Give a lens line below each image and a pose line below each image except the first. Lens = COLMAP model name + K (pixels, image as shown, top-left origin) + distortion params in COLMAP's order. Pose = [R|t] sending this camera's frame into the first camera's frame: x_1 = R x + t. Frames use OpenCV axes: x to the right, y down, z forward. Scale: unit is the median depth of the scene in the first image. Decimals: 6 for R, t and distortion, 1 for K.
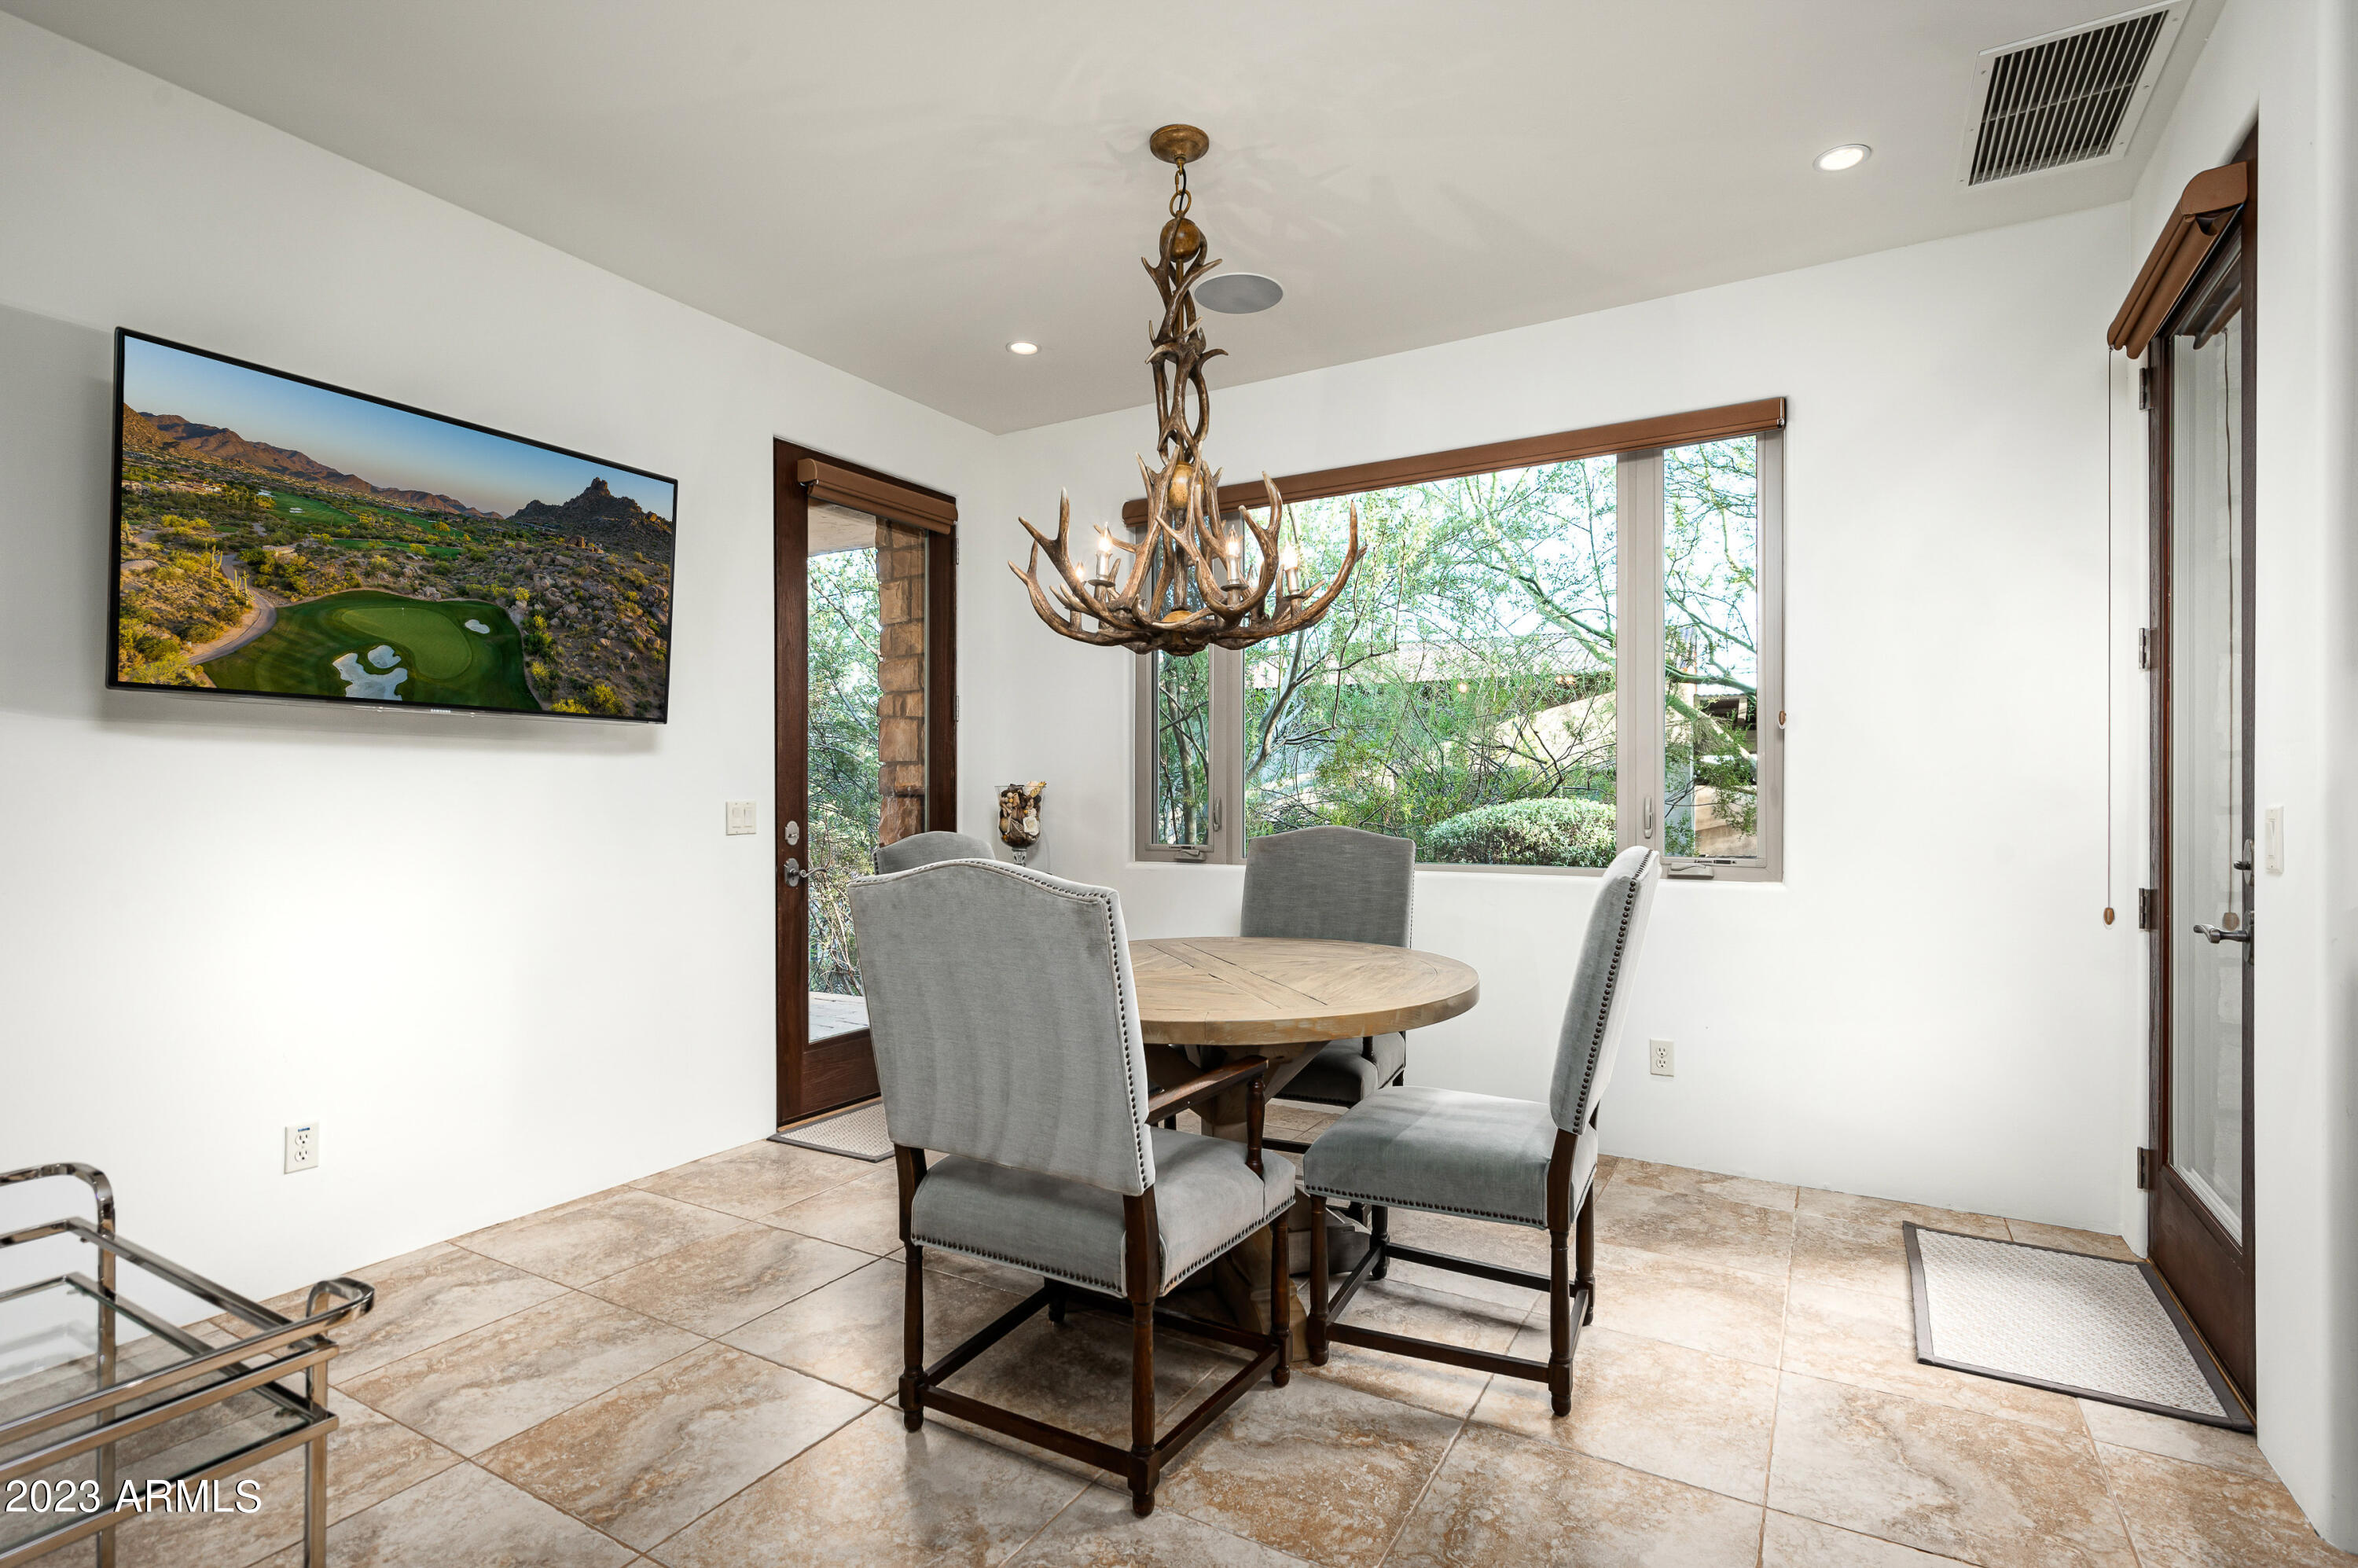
lens RADIAL K [[1129.7, 0, 1173.1], [0, 1129.7, 797.6], [0, 0, 1]] dist [-0.000606, 0.000119]
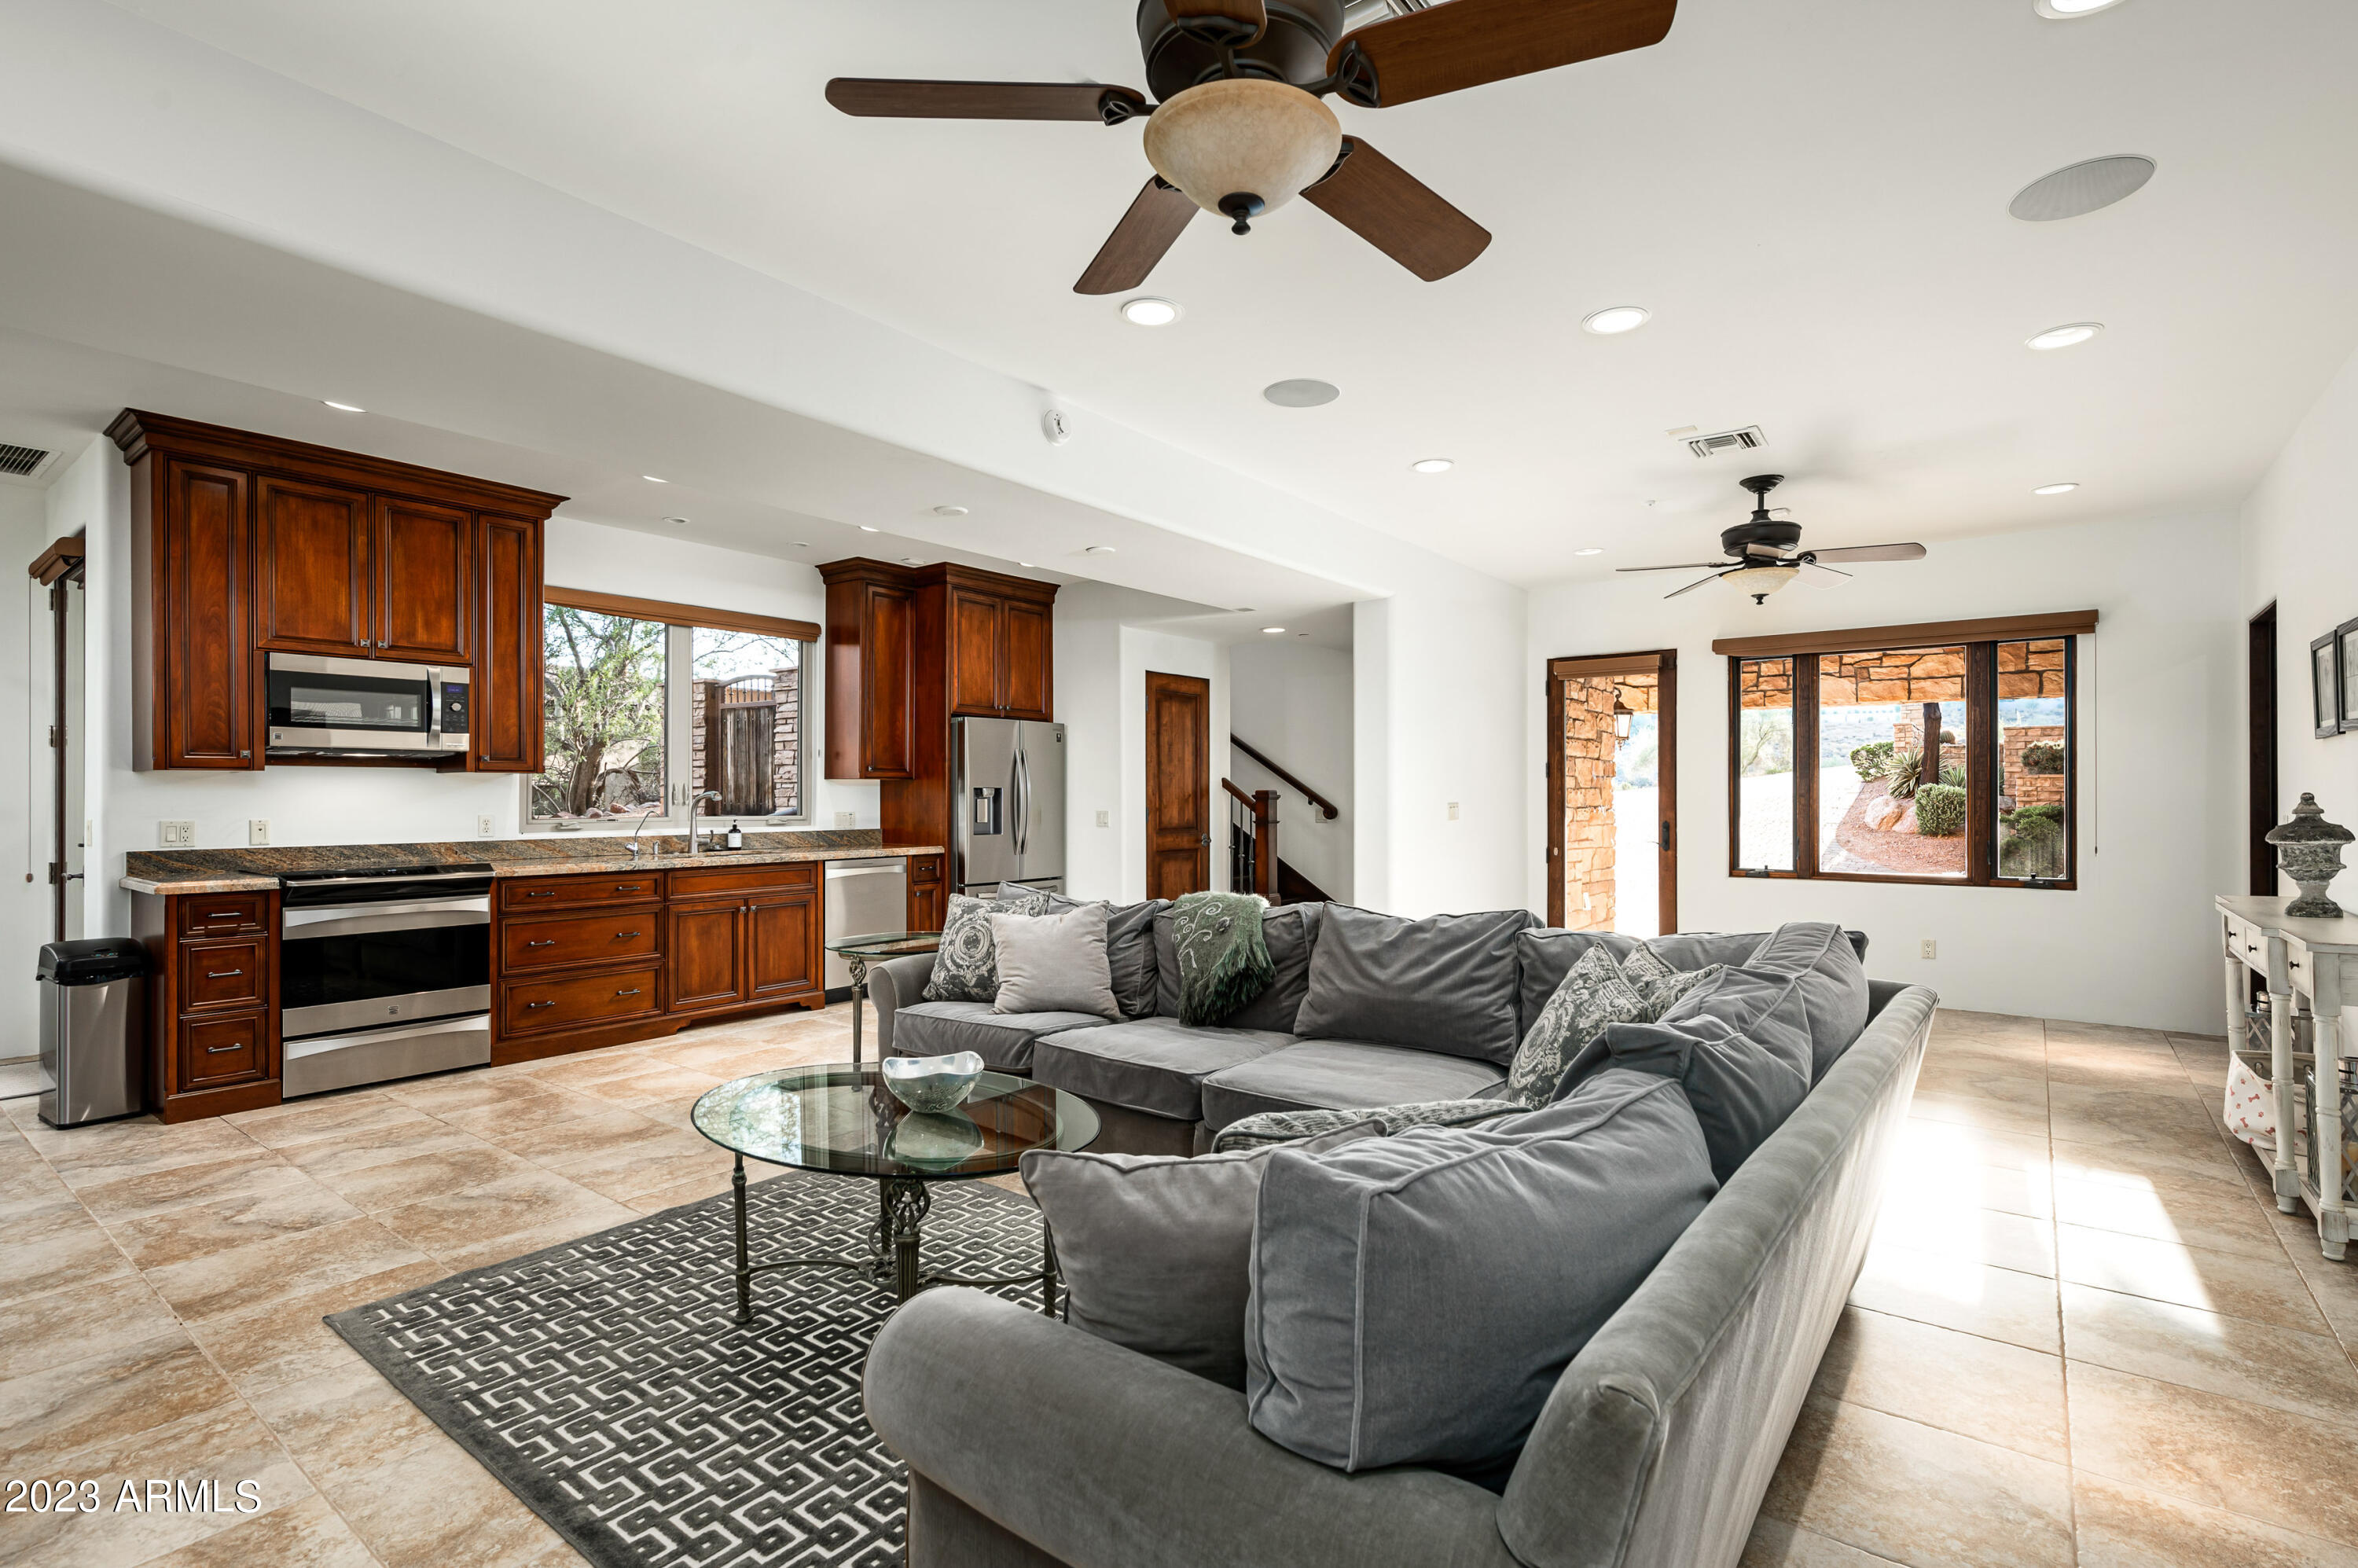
lens RADIAL K [[1096.2, 0, 1179.0], [0, 1096.2, 784.0], [0, 0, 1]] dist [0.000180, -0.000190]
pose [[0.128708, 0.010785, 0.991624, -0.605110], [-0.003864, 0.999939, -0.010374, -0.031819], [-0.991675, -0.002496, 0.128742, -0.935935]]
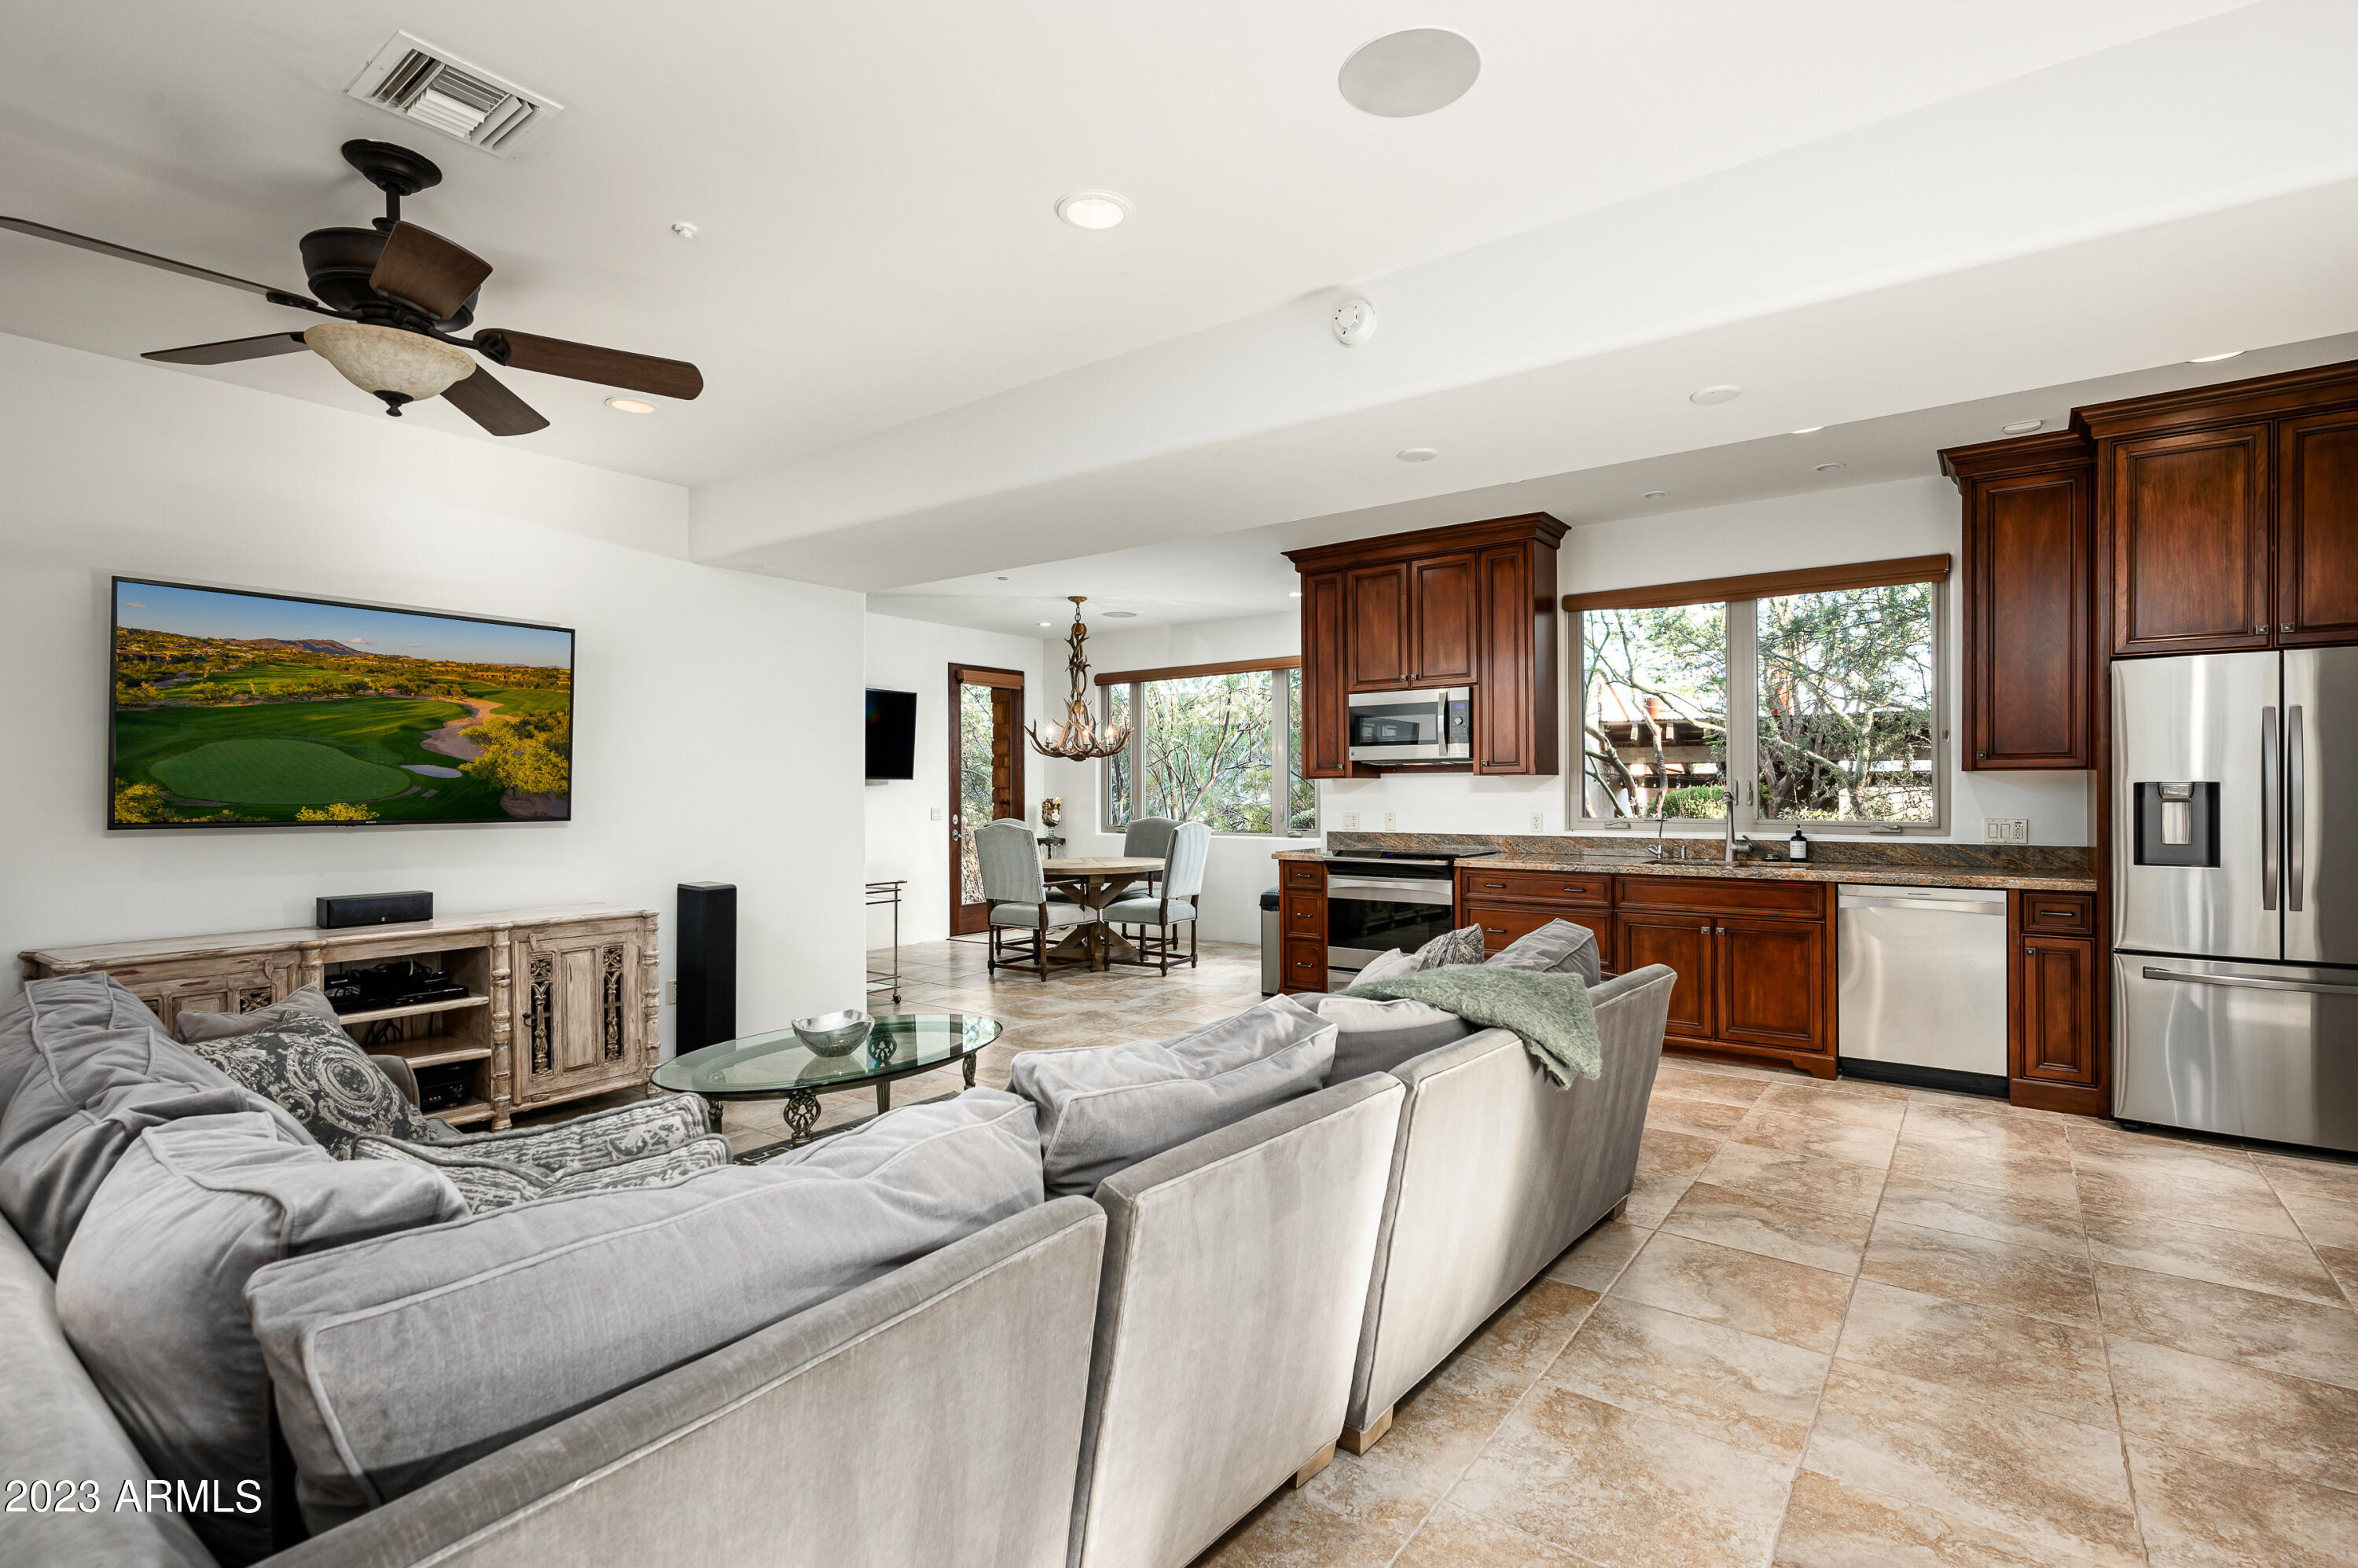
lens RADIAL K [[1096.2, 0, 1179.0], [0, 1096.2, 784.0], [0, 0, 1]] dist [0.000180, -0.000190]
pose [[0.993629, -0.002829, -0.112667, 0.496466], [0.002087, 0.999975, -0.006701, -0.035388], [0.112683, 0.006423, 0.993610, -1.570256]]
